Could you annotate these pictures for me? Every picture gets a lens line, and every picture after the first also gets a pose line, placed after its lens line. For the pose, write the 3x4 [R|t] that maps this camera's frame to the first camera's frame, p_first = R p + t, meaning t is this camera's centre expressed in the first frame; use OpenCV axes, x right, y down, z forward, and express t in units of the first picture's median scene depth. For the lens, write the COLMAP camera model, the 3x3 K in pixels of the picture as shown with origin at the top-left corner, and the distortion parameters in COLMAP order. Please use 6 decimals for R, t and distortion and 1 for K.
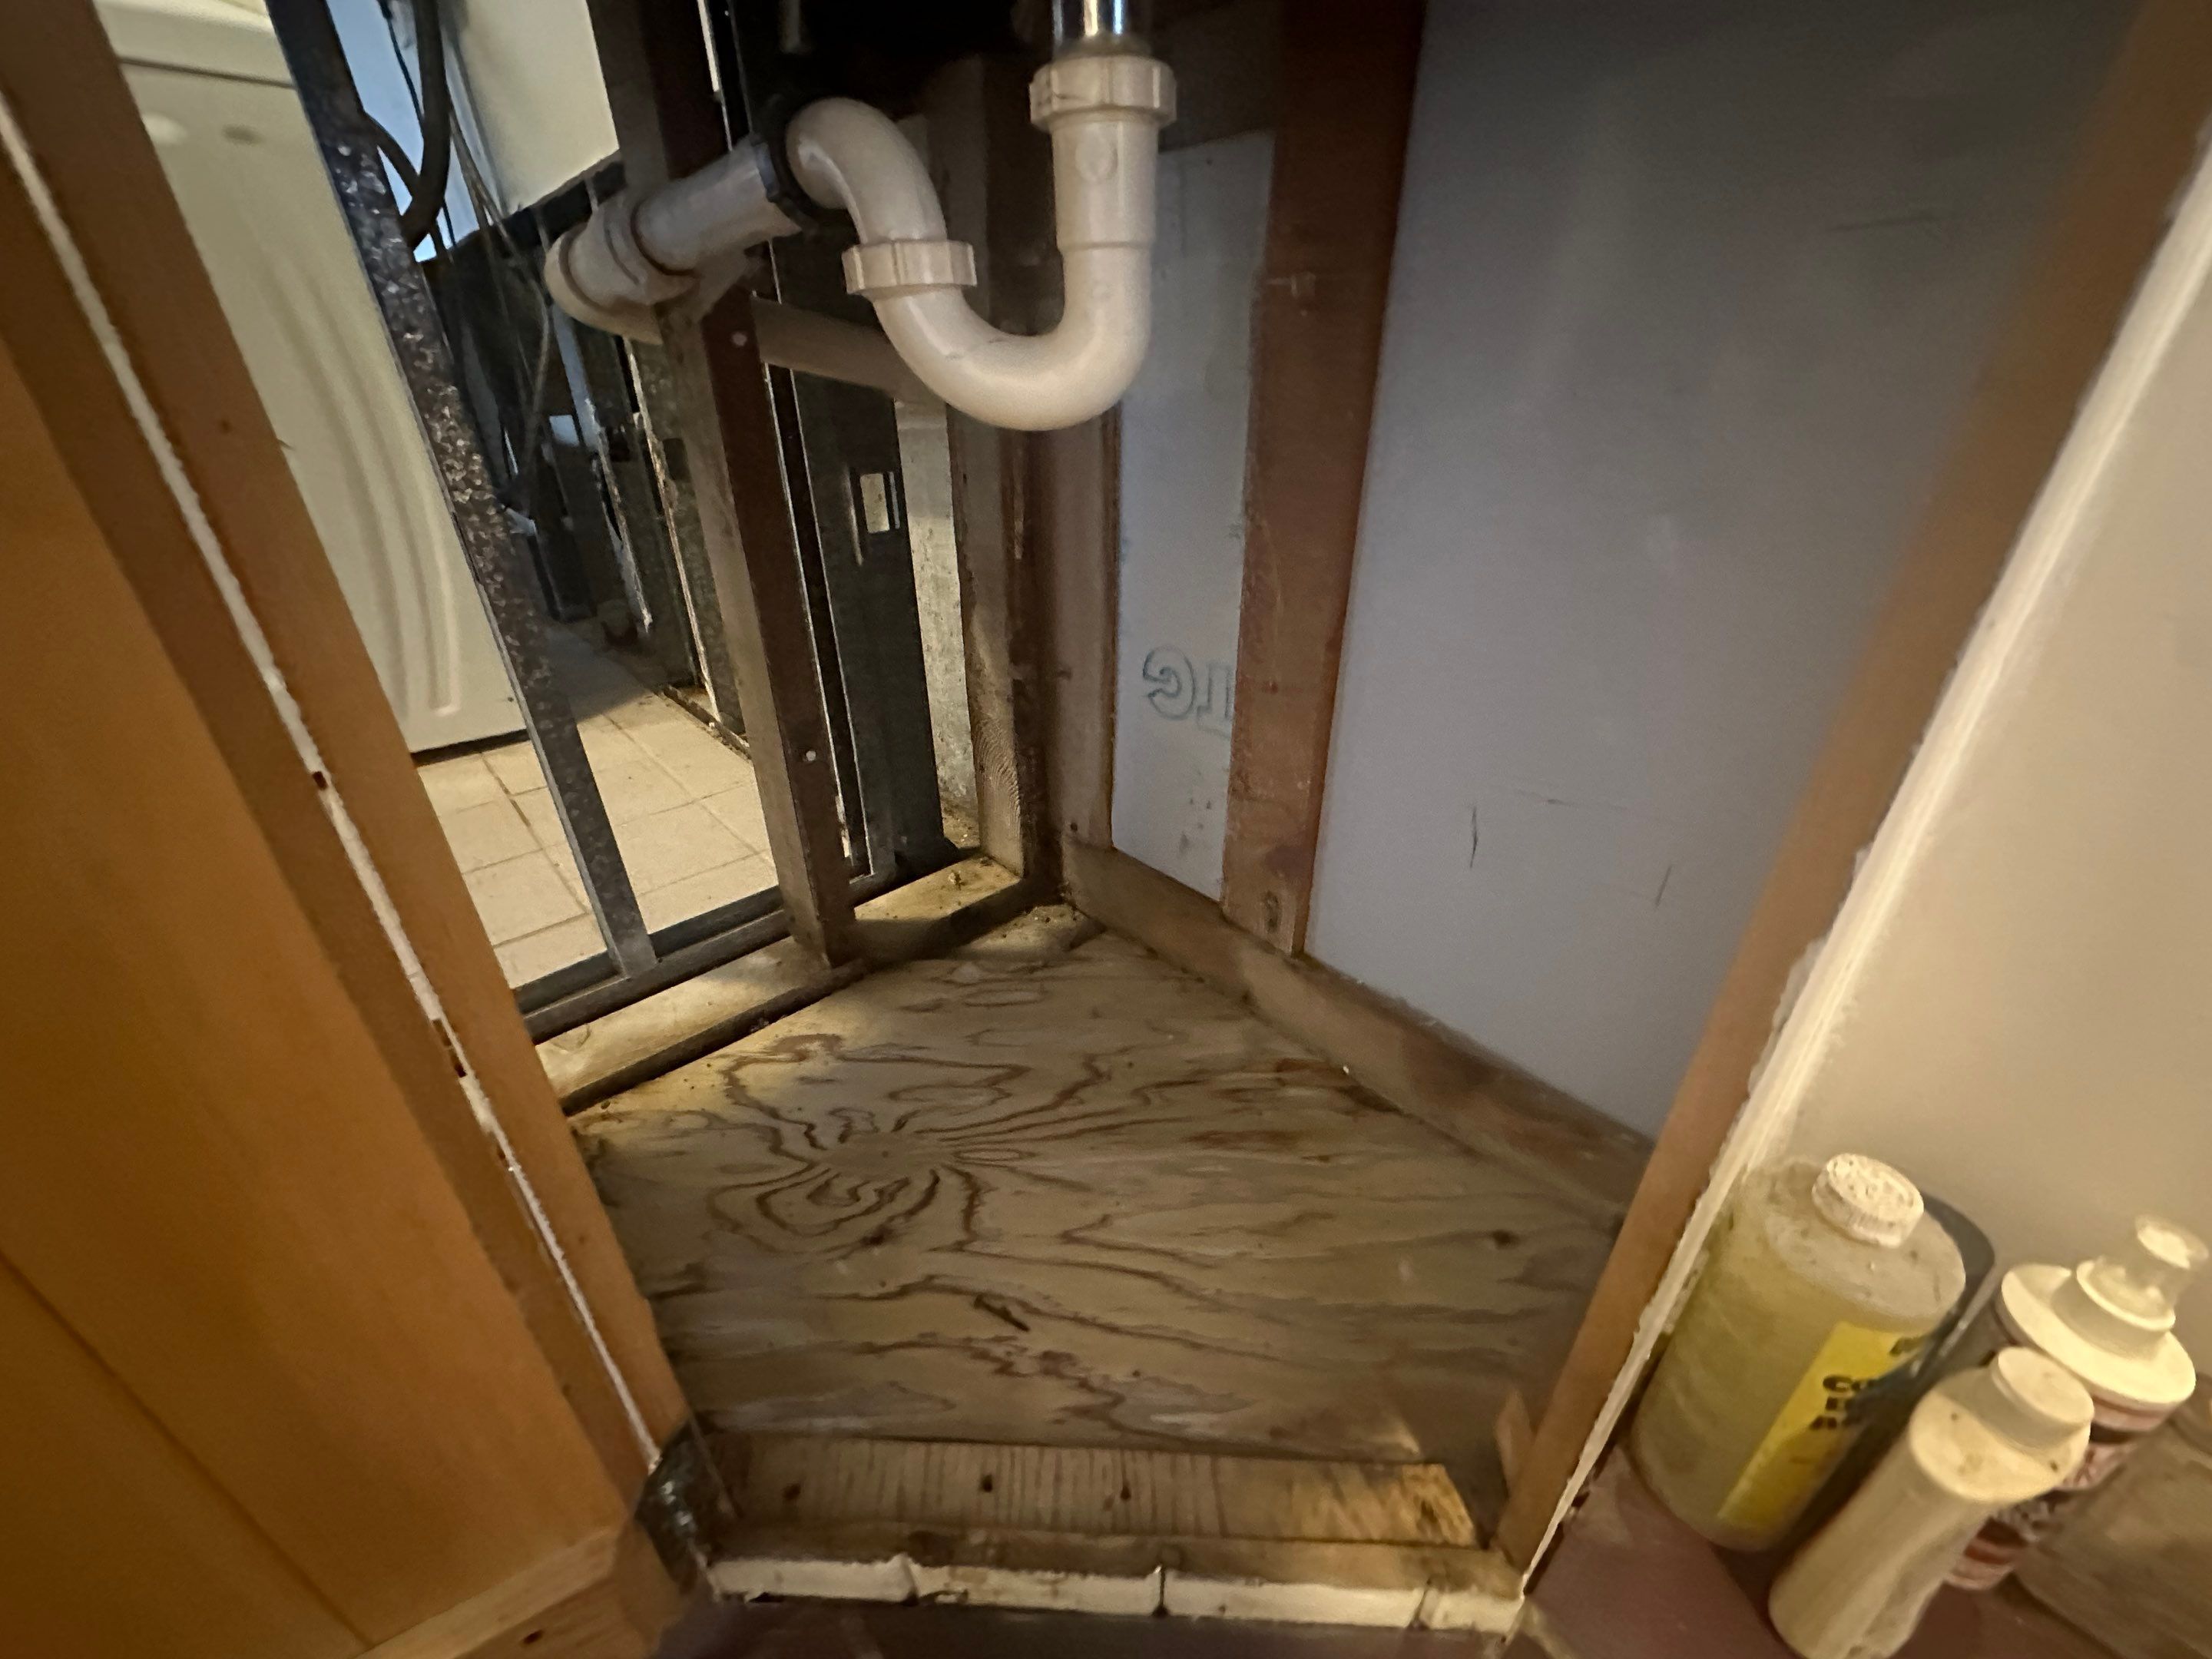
lens RADIAL K [[886.4, 0, 1107.2], [0, 886.4, 830.8], [0, 0, 1]] dist [-0.009806, -0.000220]
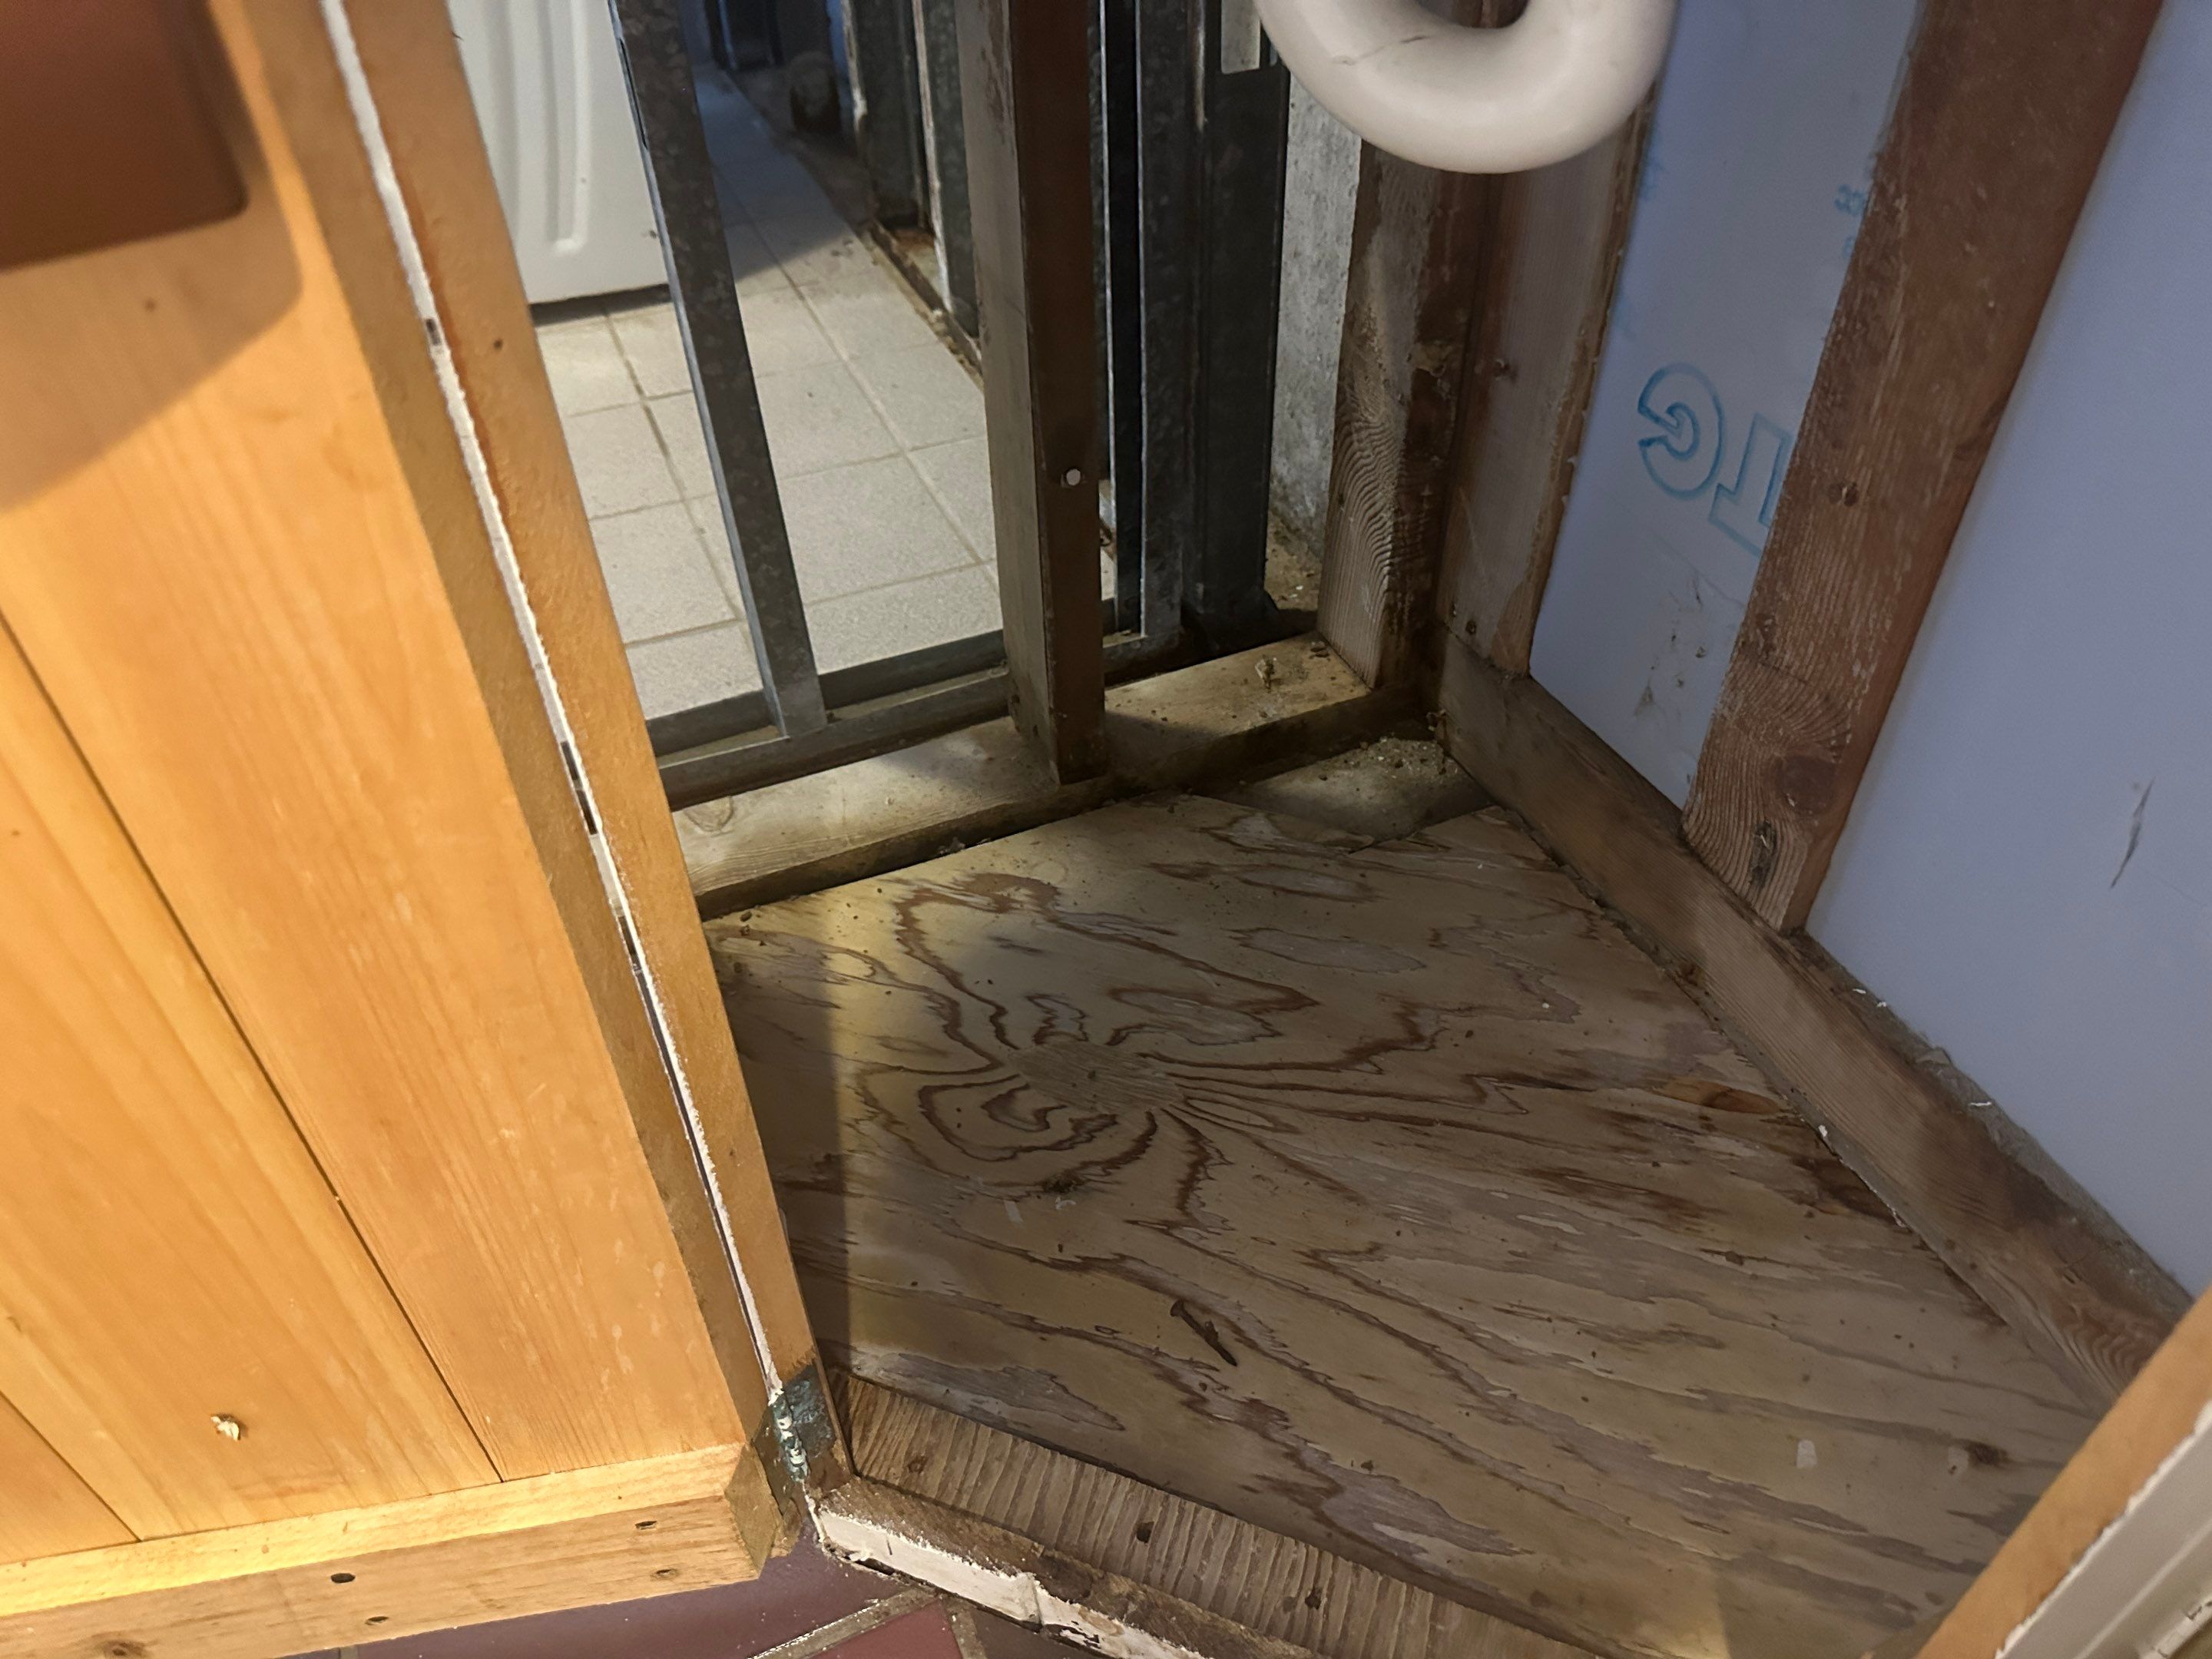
lens RADIAL K [[1581.8, 0, 1095.1], [0, 1581.8, 837.0], [0, 0, 1]] dist [0.029438, -0.054430]
pose [[0.942511, 0.210653, -0.259421, 0.040010], [-0.143369, 0.956120, 0.255500, -0.139970], [0.301860, -0.203618, 0.931354, -0.140018]]
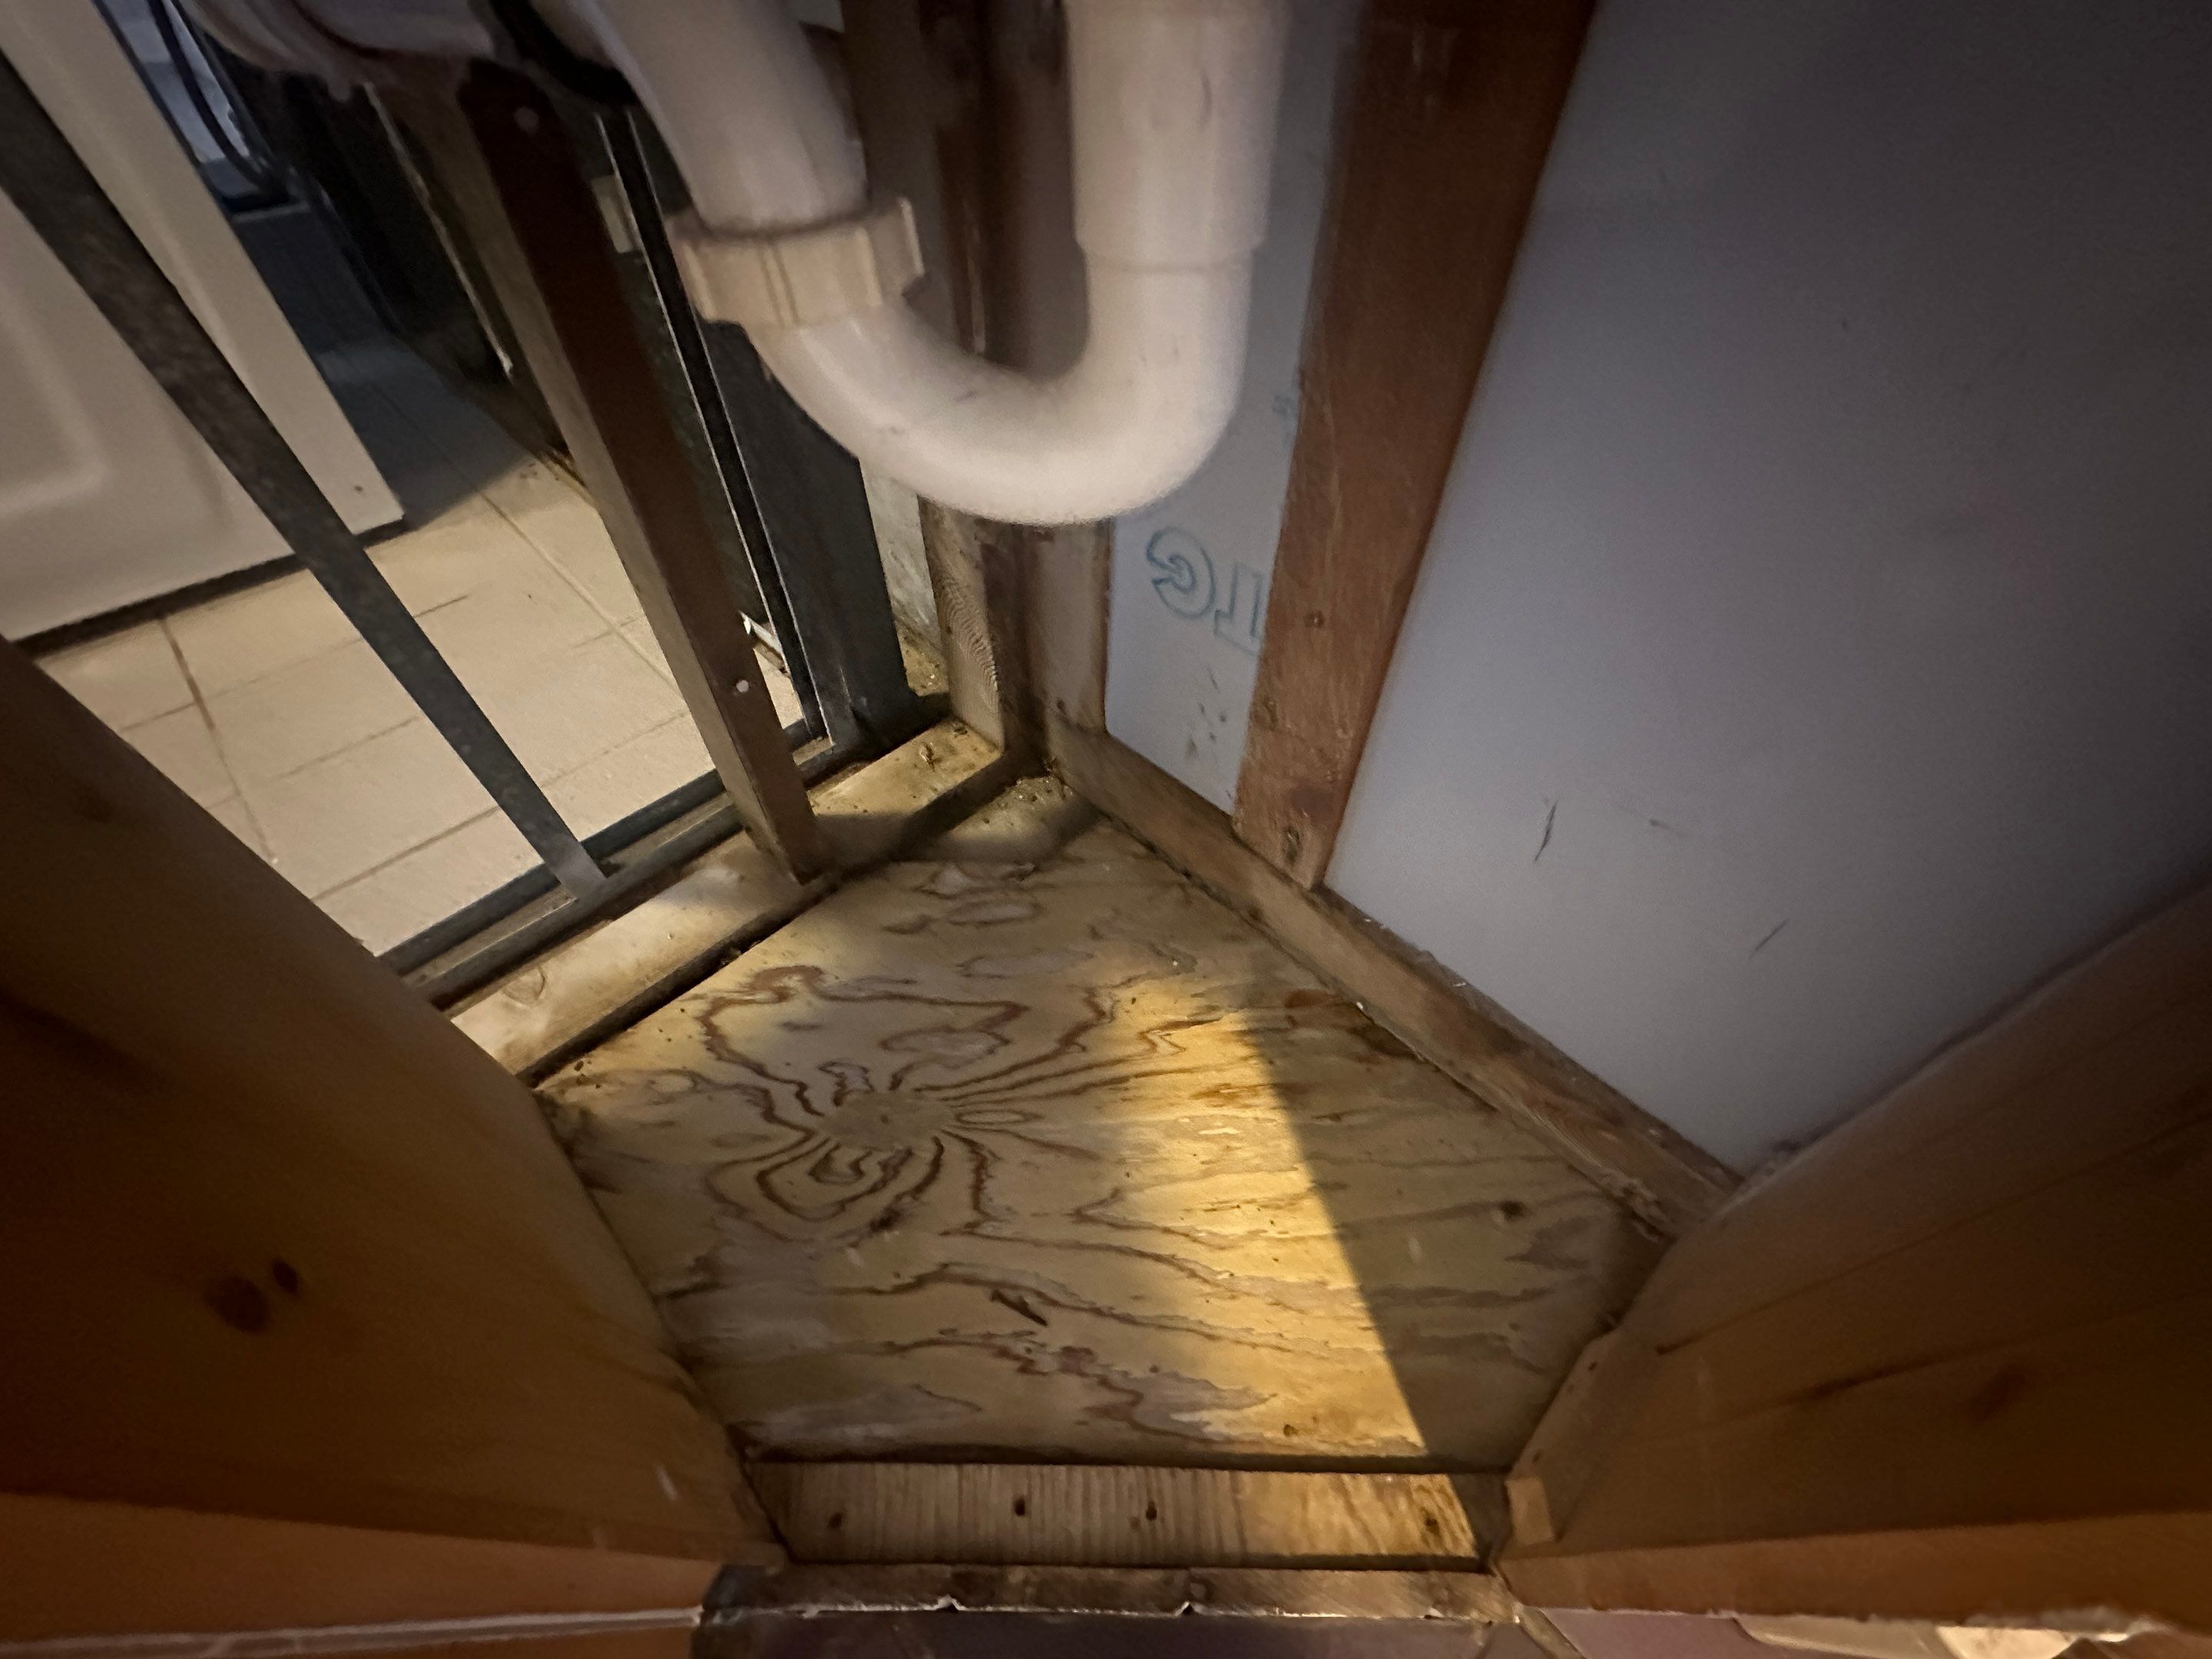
lens RADIAL K [[886.4, 0, 1107.8], [0, 886.4, 828.0], [0, 0, 1]] dist [-0.009806, -0.000220]
pose [[0.999148, -0.023200, 0.034133, -0.032318], [0.009829, 0.937017, 0.349146, -0.260572], [-0.040083, -0.348513, 0.936446, 0.193492]]
